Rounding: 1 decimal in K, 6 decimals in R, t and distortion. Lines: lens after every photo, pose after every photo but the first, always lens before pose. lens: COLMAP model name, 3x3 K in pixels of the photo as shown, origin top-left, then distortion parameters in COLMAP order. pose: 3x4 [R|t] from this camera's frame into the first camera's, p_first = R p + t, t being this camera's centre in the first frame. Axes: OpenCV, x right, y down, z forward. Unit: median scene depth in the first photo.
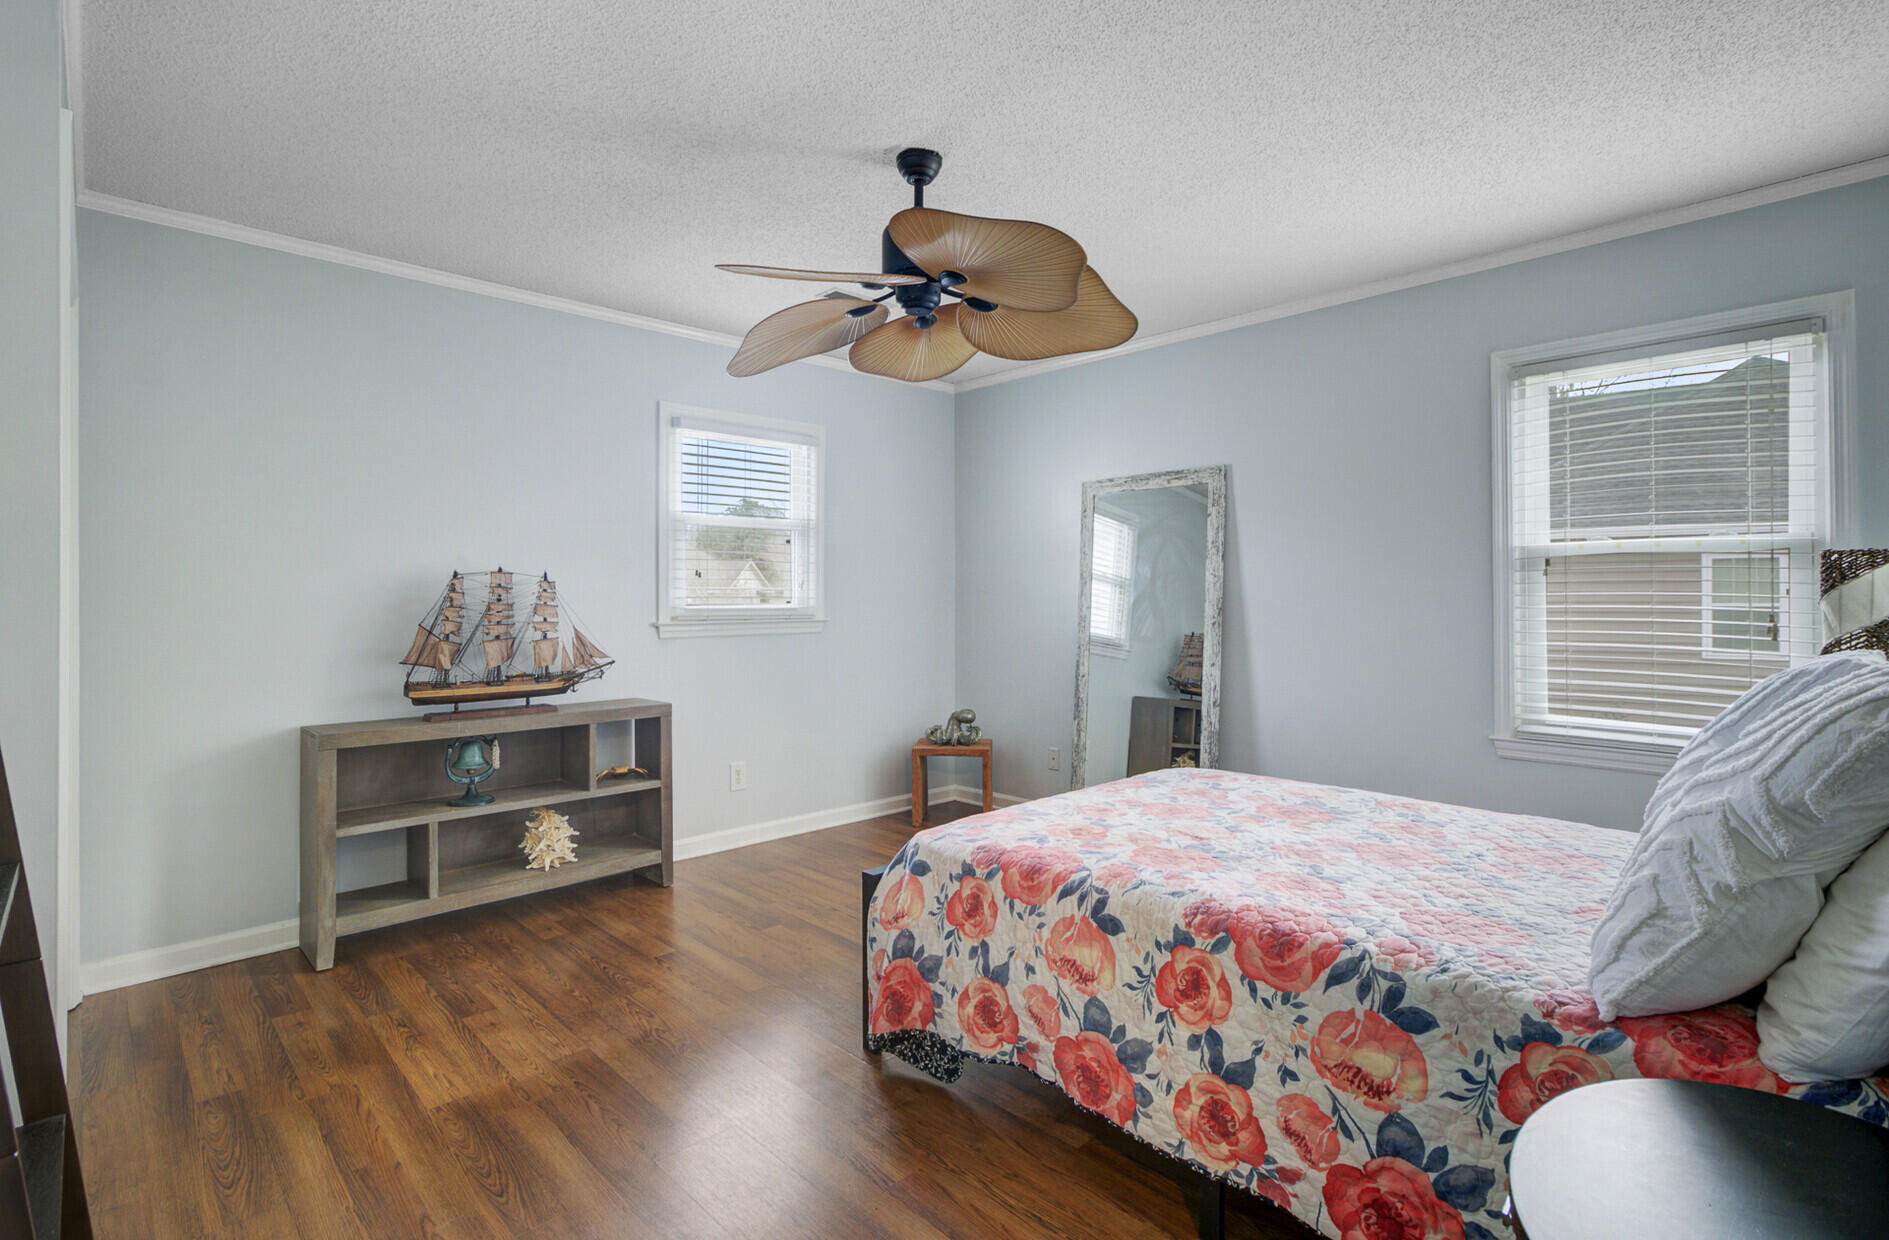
lens RADIAL K [[868.6, 0, 942.5], [0, 868.6, 607.5], [0, 0, 1]] dist [-0.003817, 0.001394]
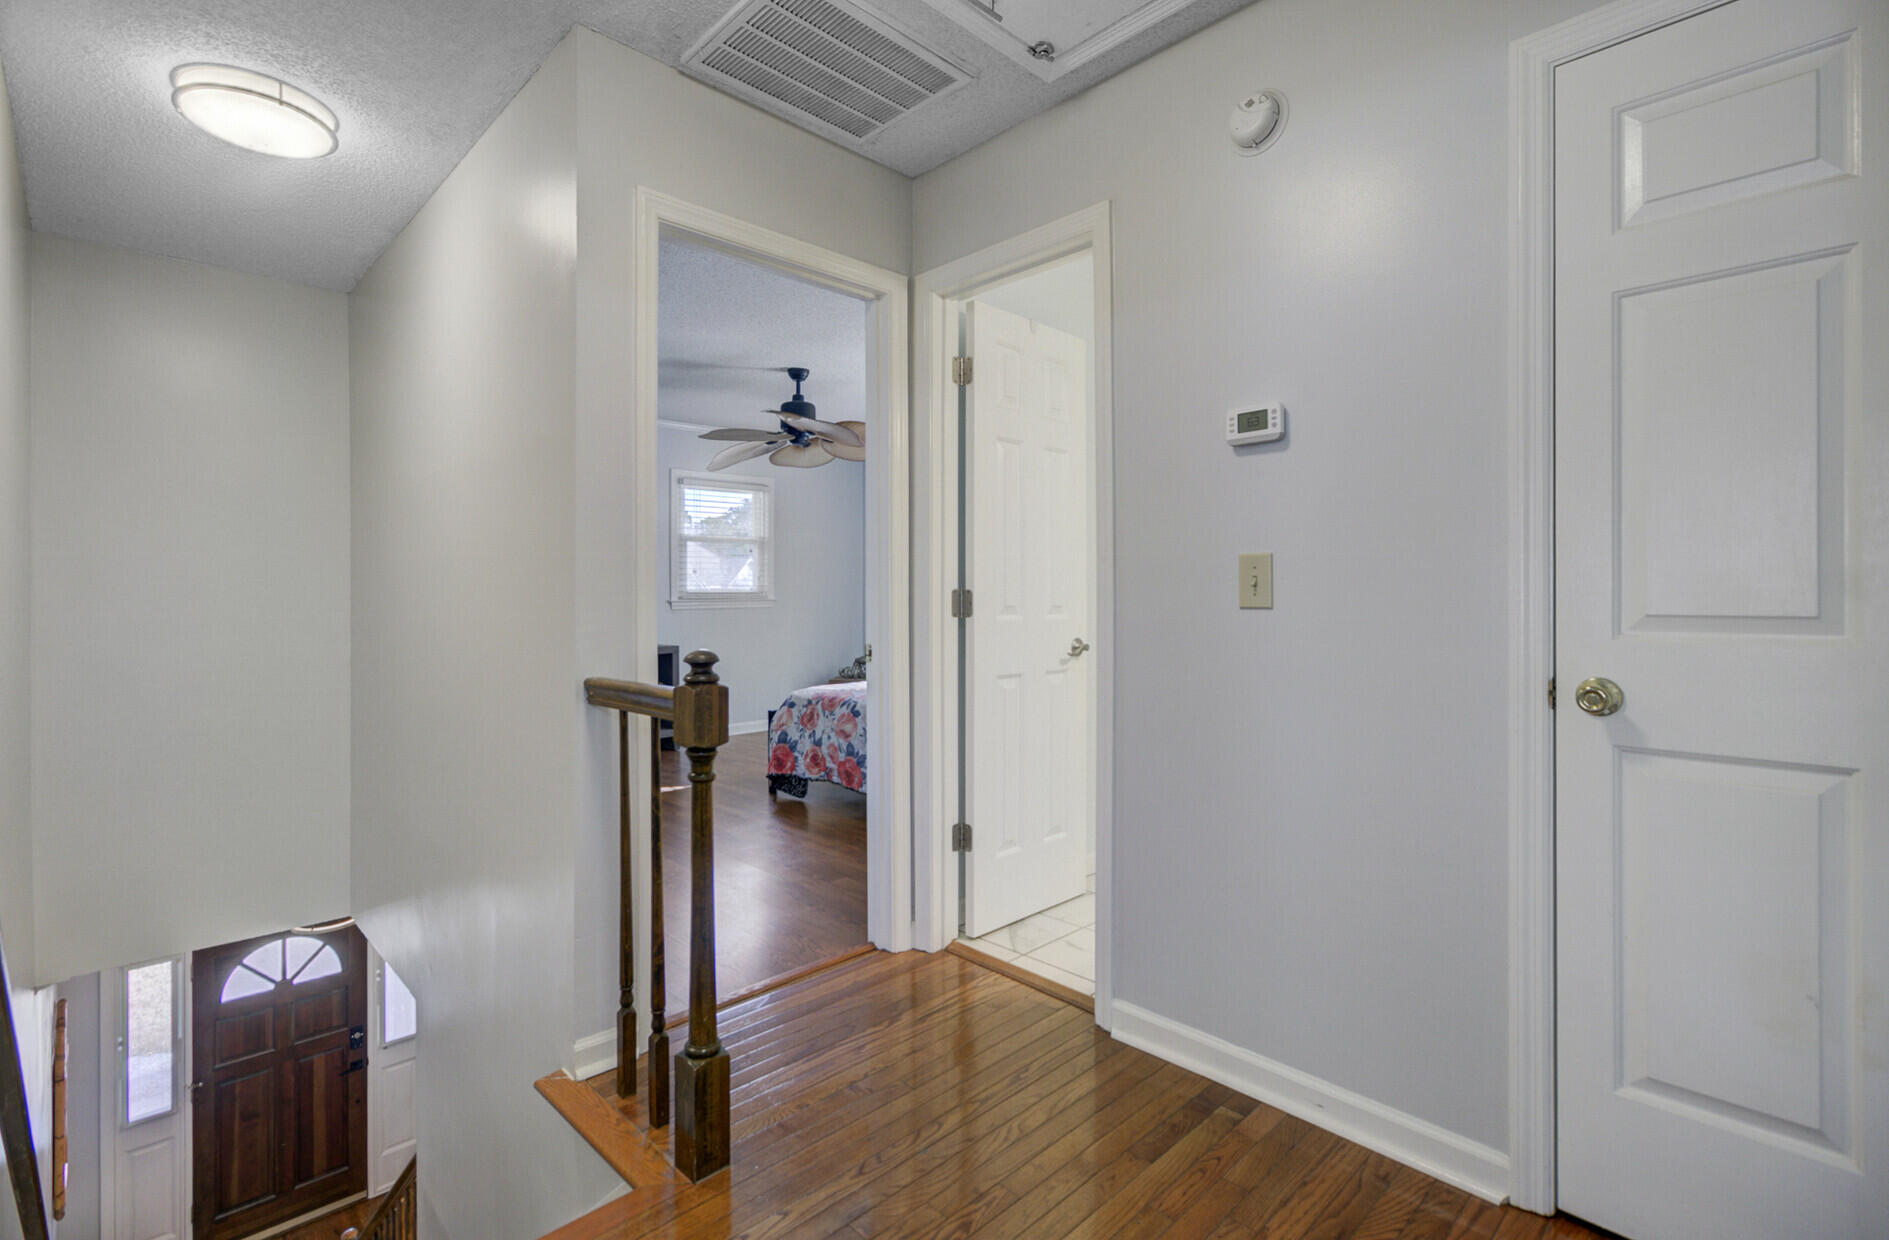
lens RADIAL K [[868.6, 0, 943.2], [0, 868.6, 603.9], [0, 0, 1]] dist [-0.003817, 0.001394]
pose [[0.999979, -0.003962, -0.005214, 0.401448], [0.003980, 0.999986, 0.003342, 0.038824], [0.005201, -0.003363, 0.999981, -1.303655]]
